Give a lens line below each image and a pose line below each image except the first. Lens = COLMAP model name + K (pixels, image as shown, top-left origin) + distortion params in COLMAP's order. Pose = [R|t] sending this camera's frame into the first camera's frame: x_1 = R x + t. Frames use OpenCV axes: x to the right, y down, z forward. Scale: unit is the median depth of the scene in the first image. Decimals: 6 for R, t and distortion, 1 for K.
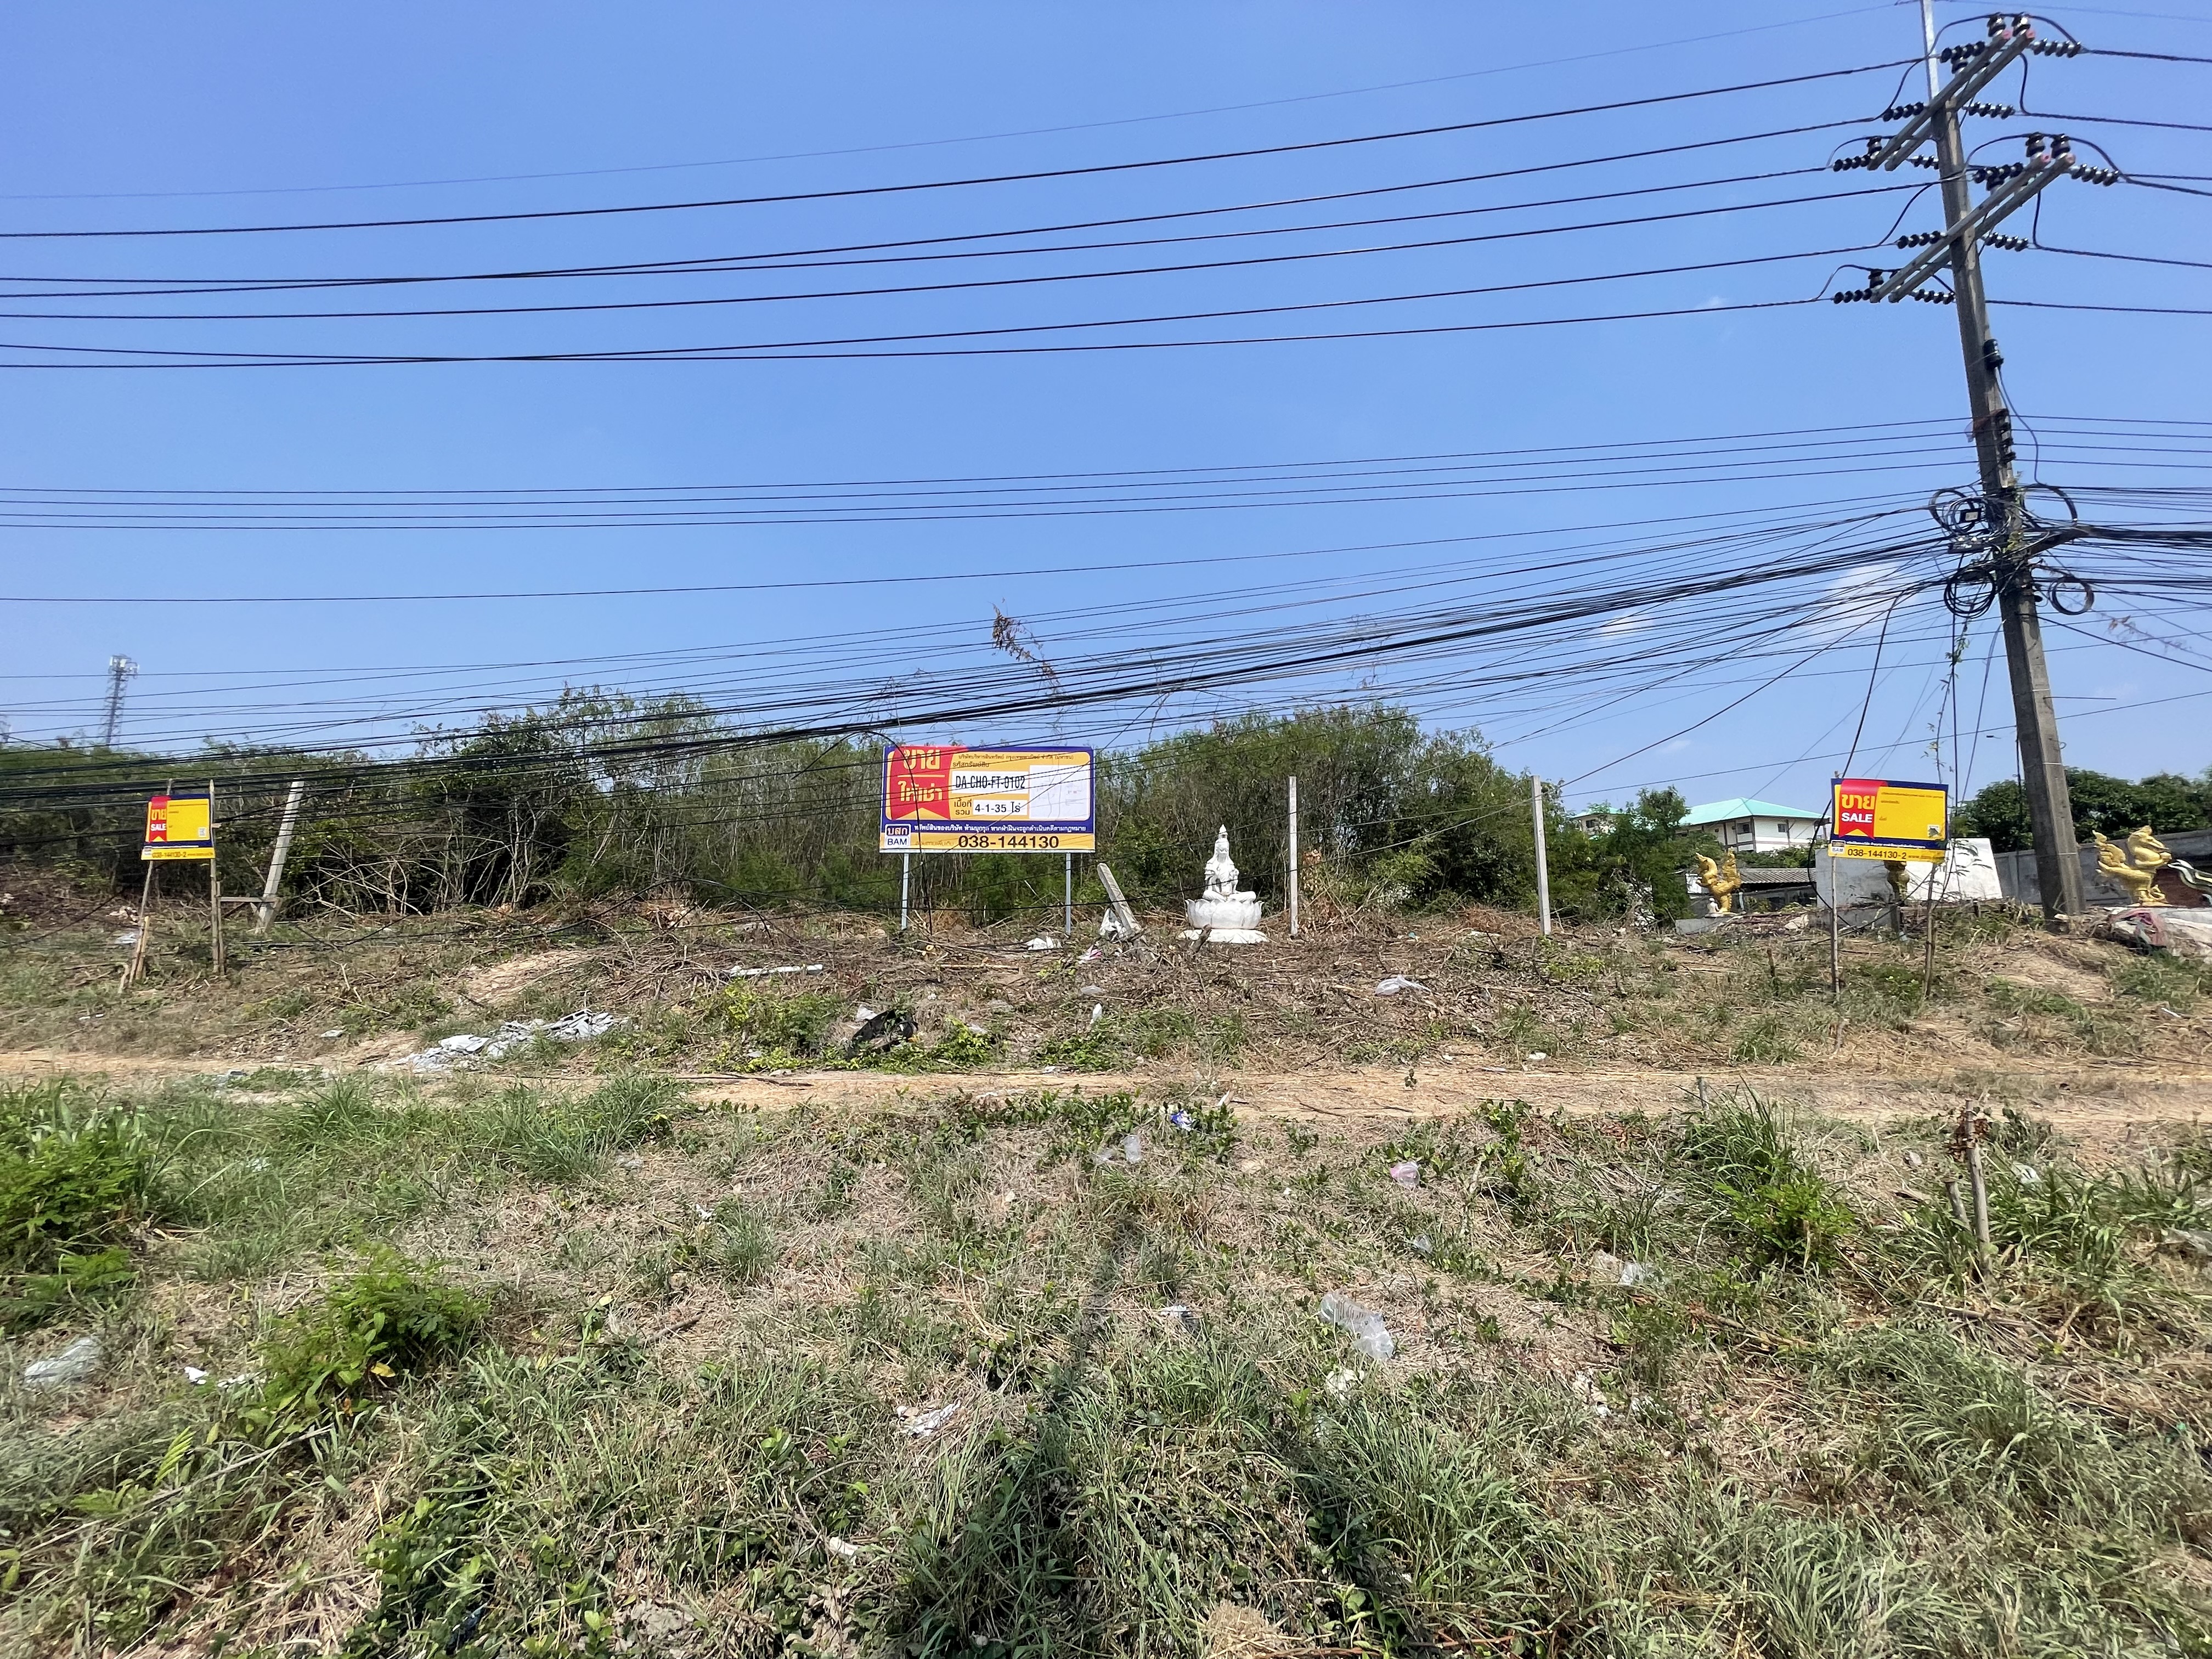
lens RADIAL K [[880.5, 0, 1114.0], [0, 880.5, 825.2], [0, 0, 1]] dist [-0.000767, -0.000196]
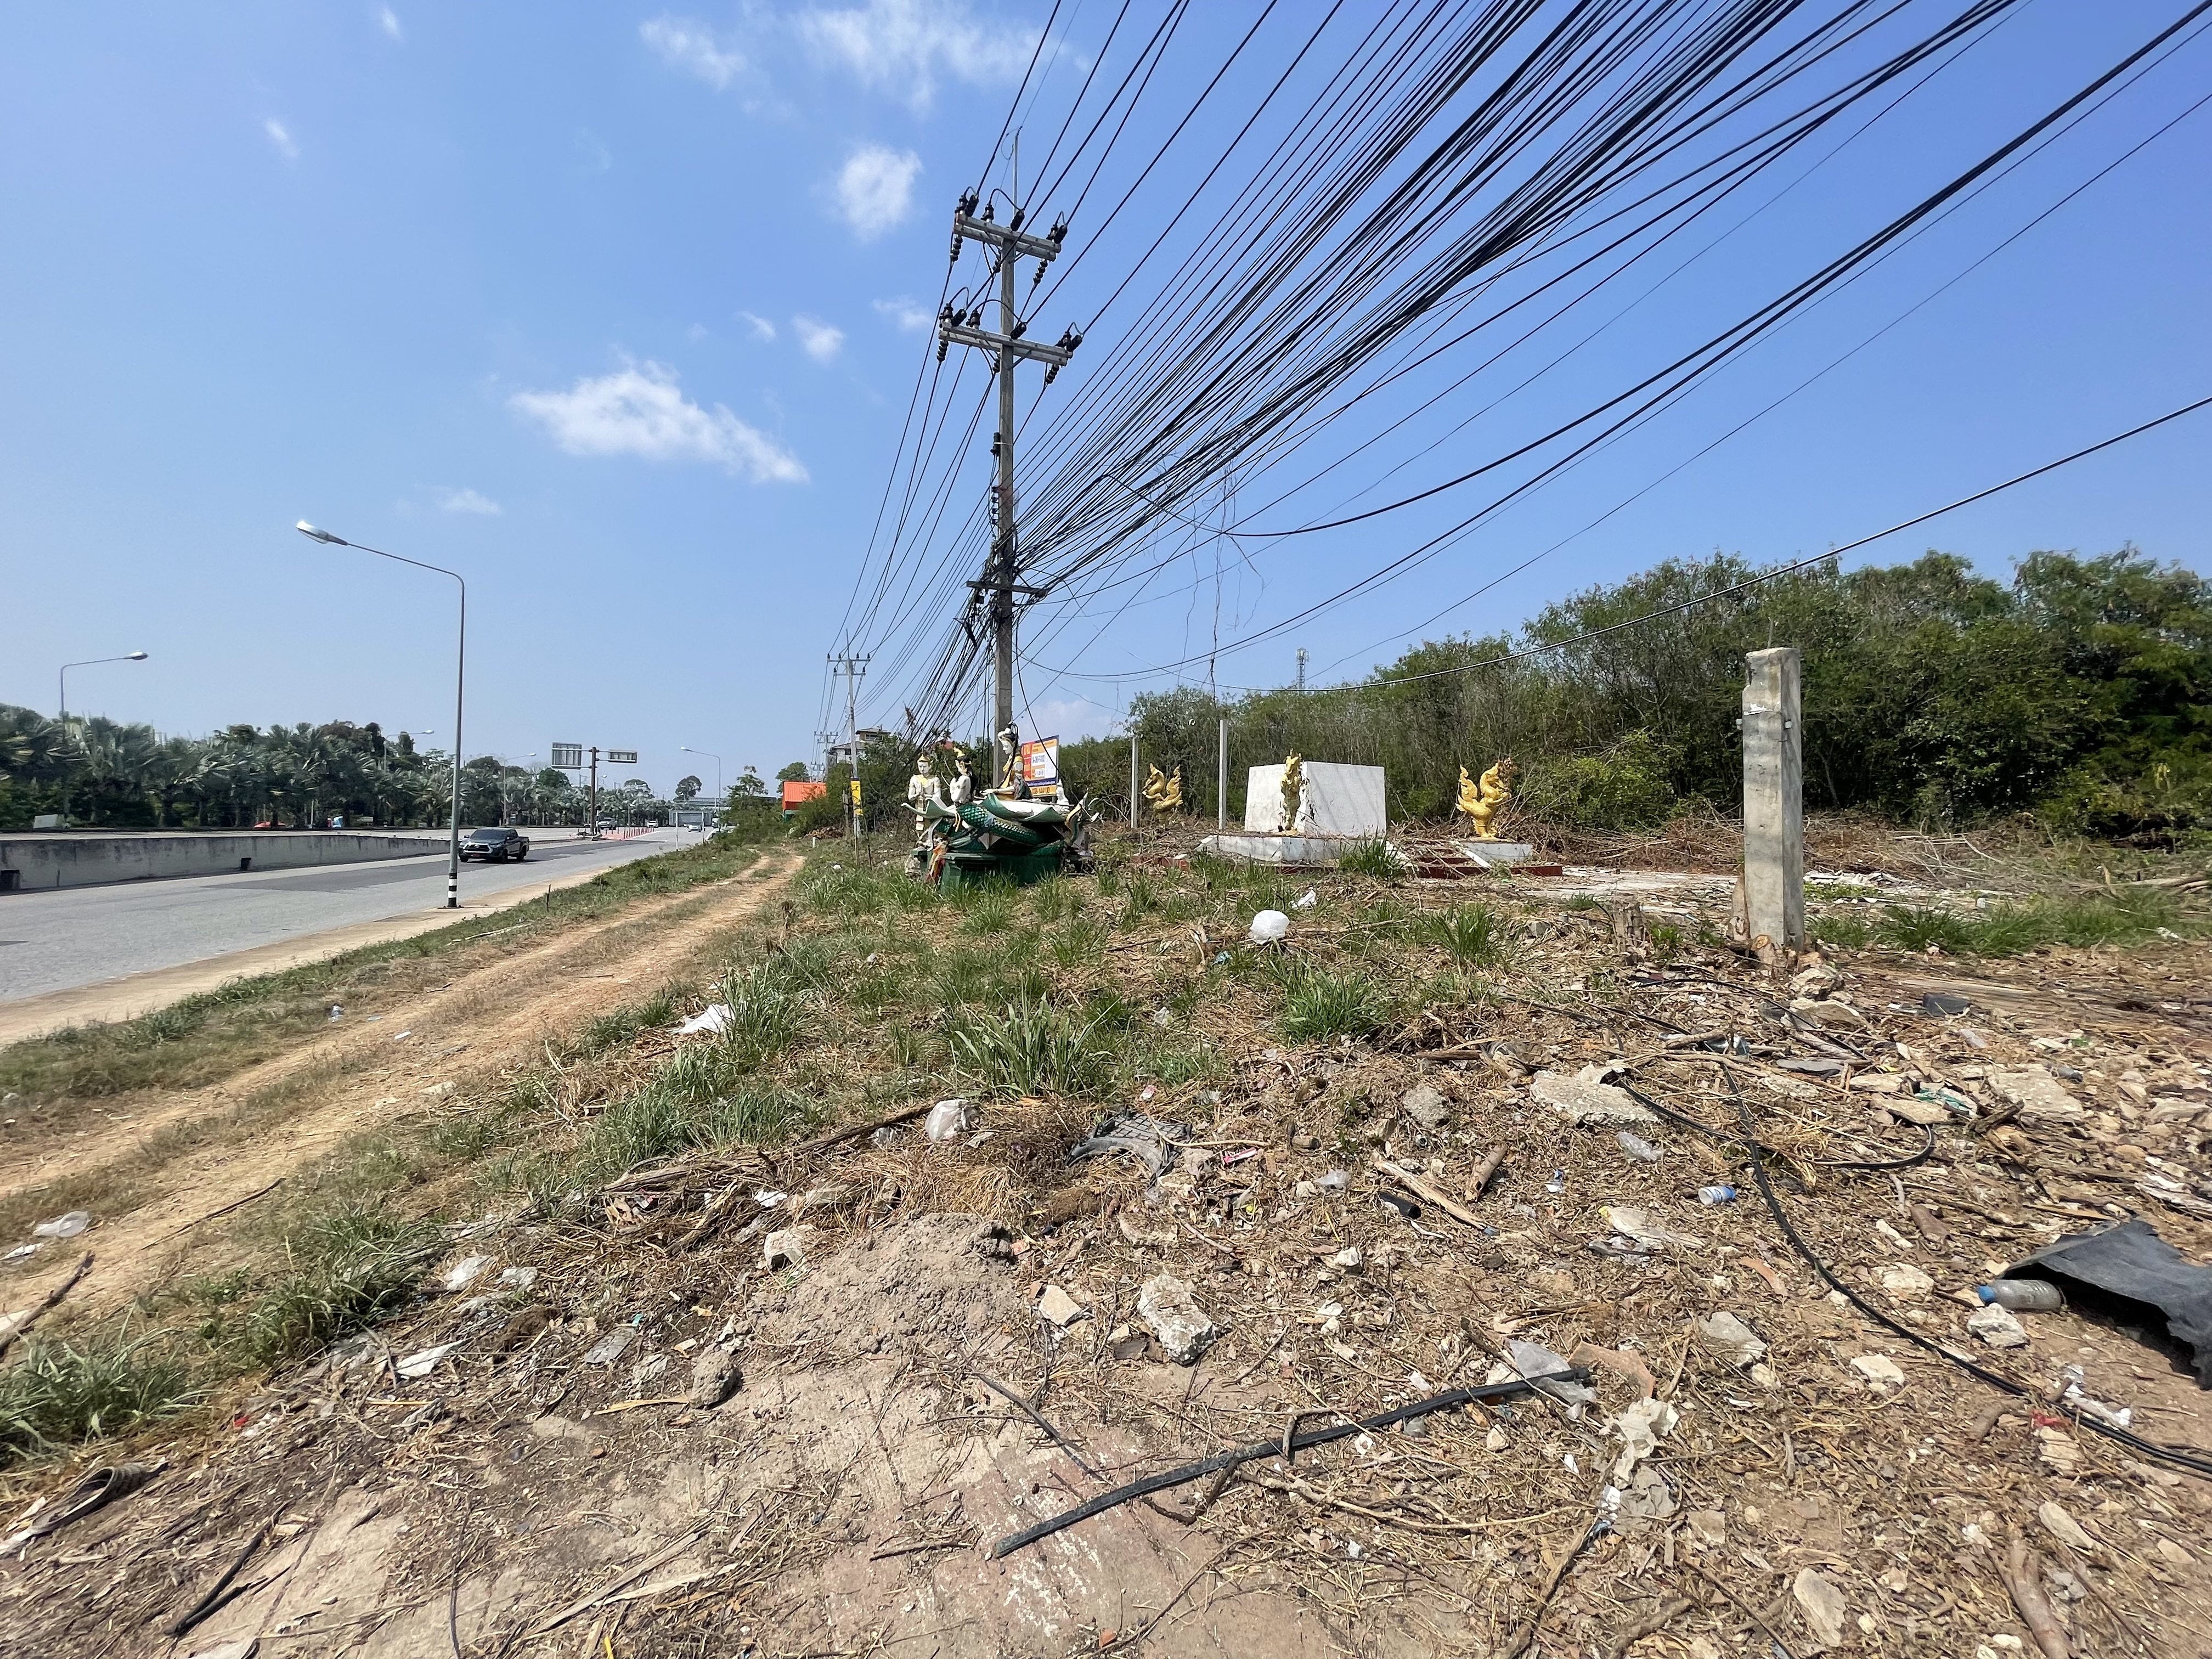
lens RADIAL K [[900.5, 0, 1106.0], [0, 900.5, 829.5], [0, 0, 1]] dist [-0.001475, -0.000863]
pose [[0.386308, 0.009826, -0.922318, 1.809045], [0.106432, 0.992789, 0.055155, 0.011060], [0.916209, -0.119471, 0.382477, 0.403476]]
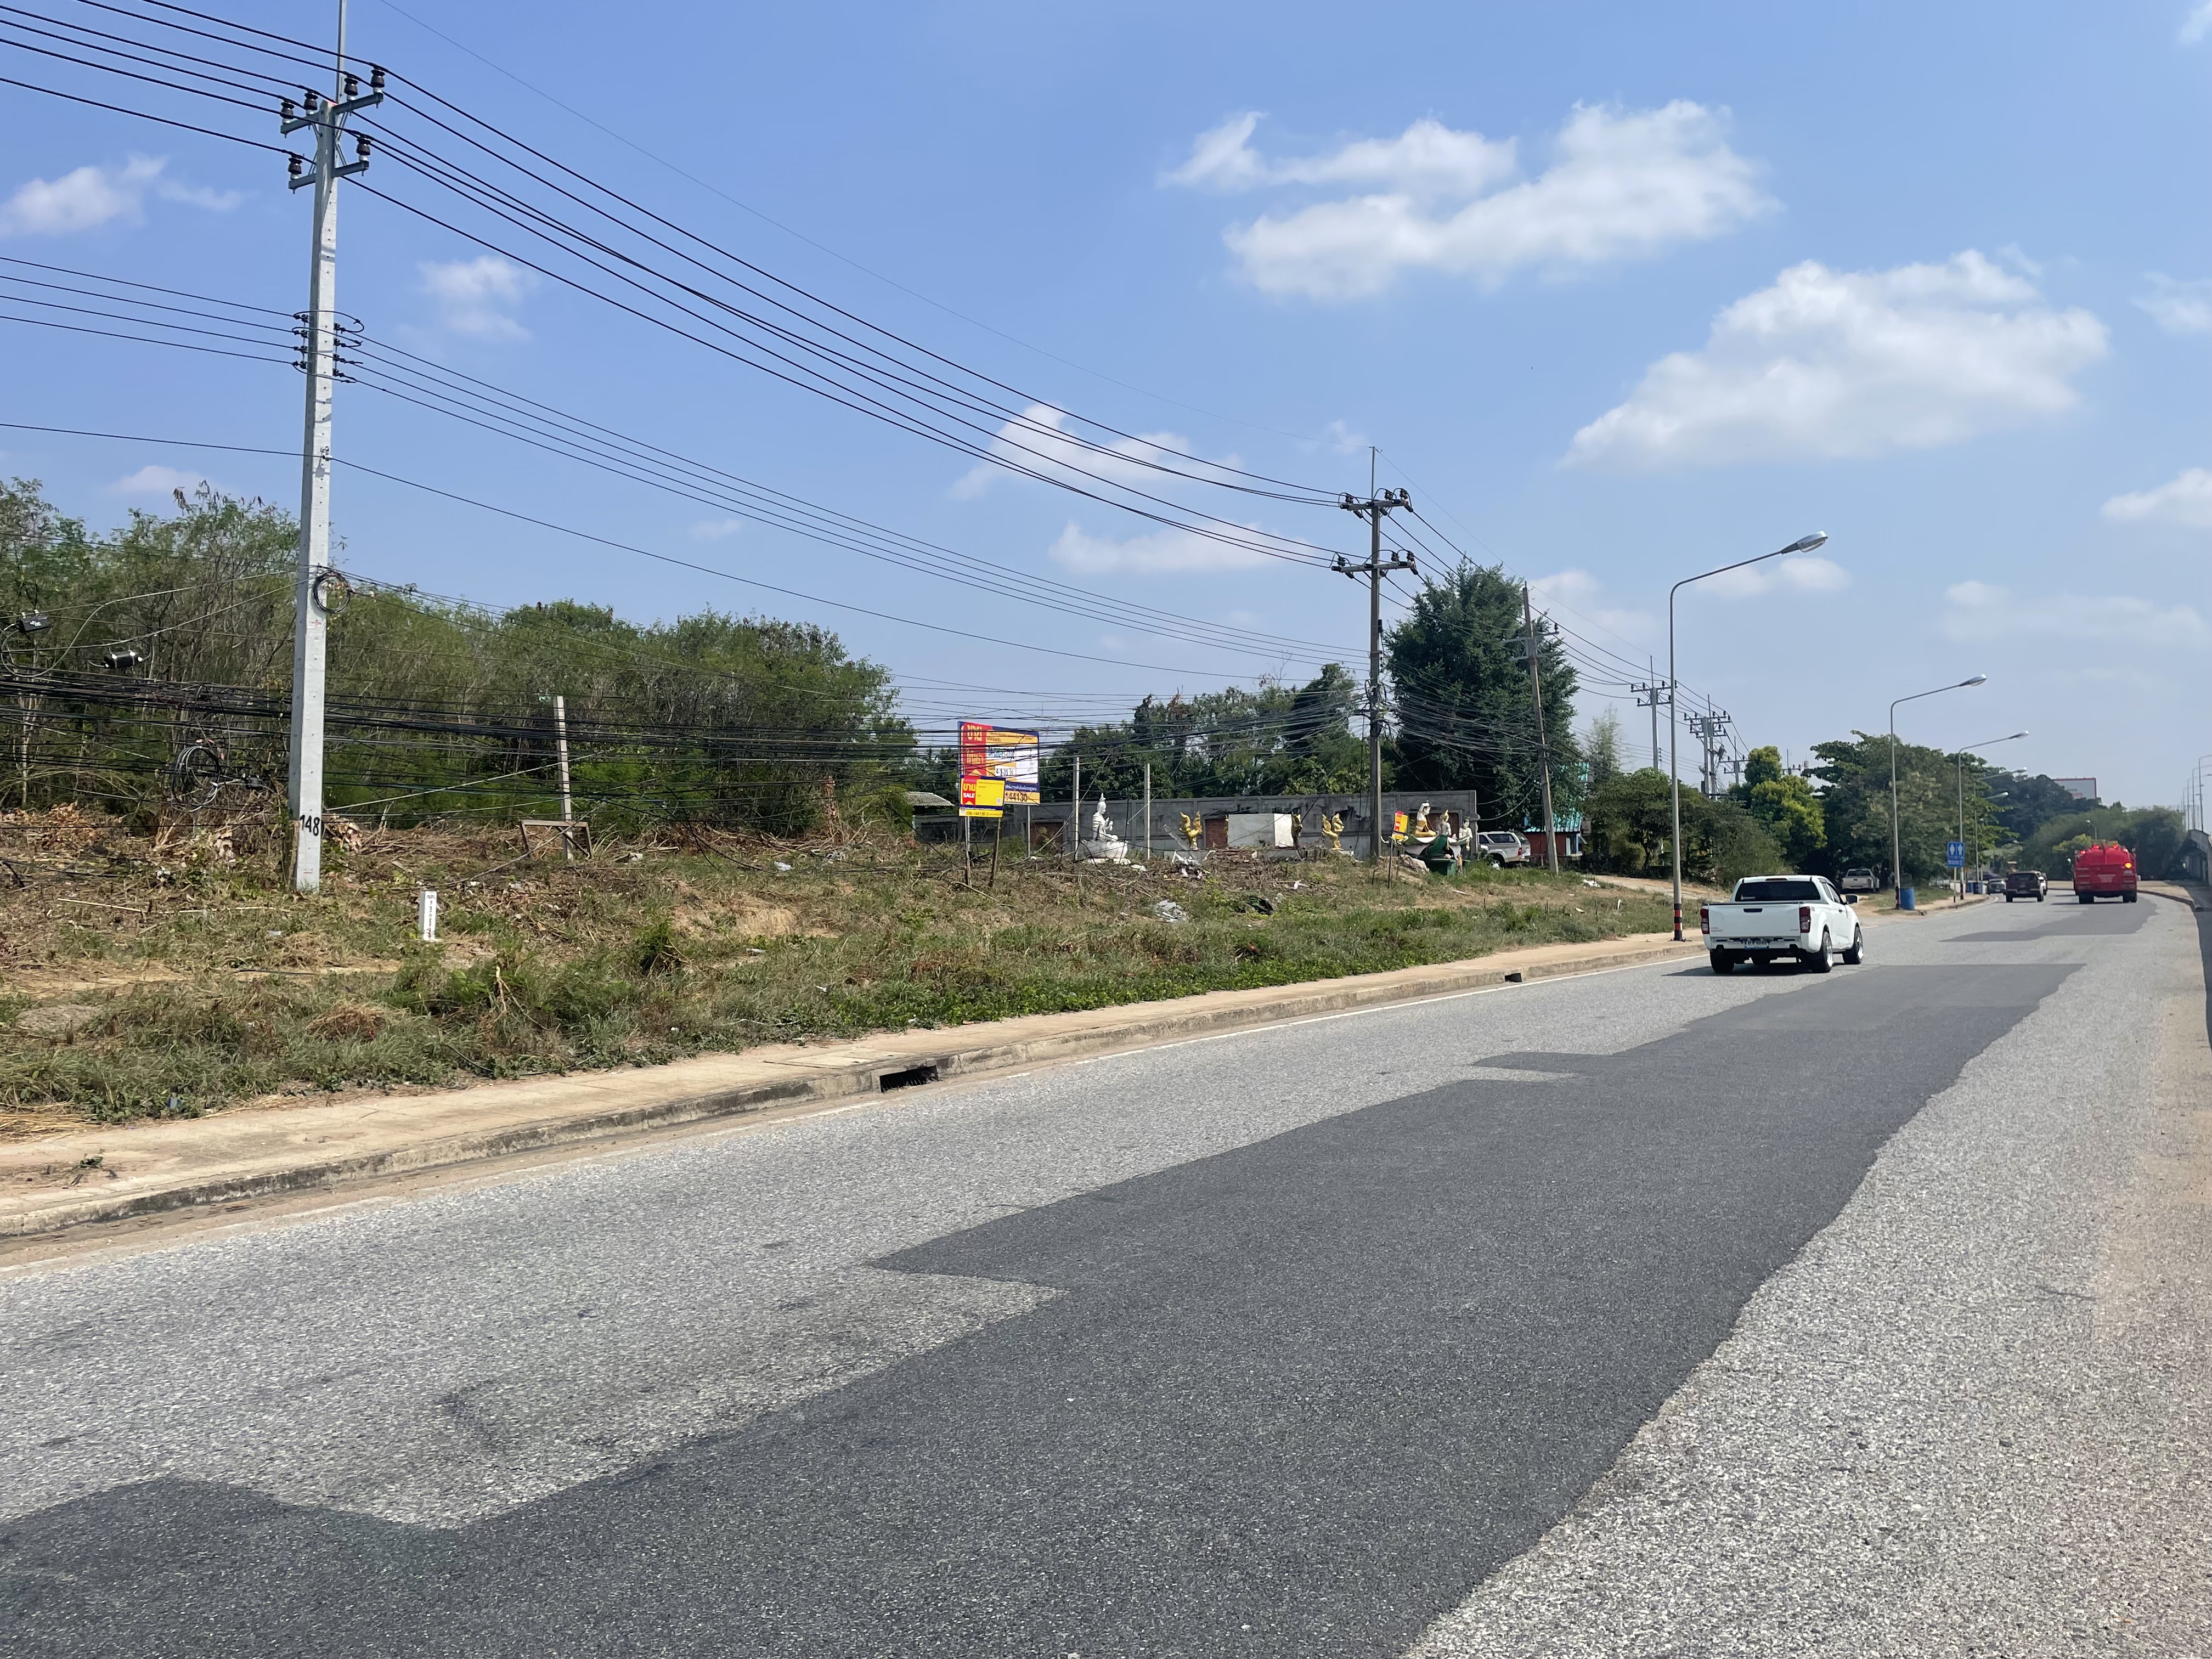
lens RADIAL K [[1687.0, 0, 1106.0], [0, 1687.0, 829.5], [0, 0, 1]] dist [0.034523, -0.000100]
pose [[0.468167, 0.017553, 0.883466, -2.595097], [-0.117562, 0.992152, 0.042586, -0.066917], [-0.875785, -0.123800, 0.466556, -0.431161]]
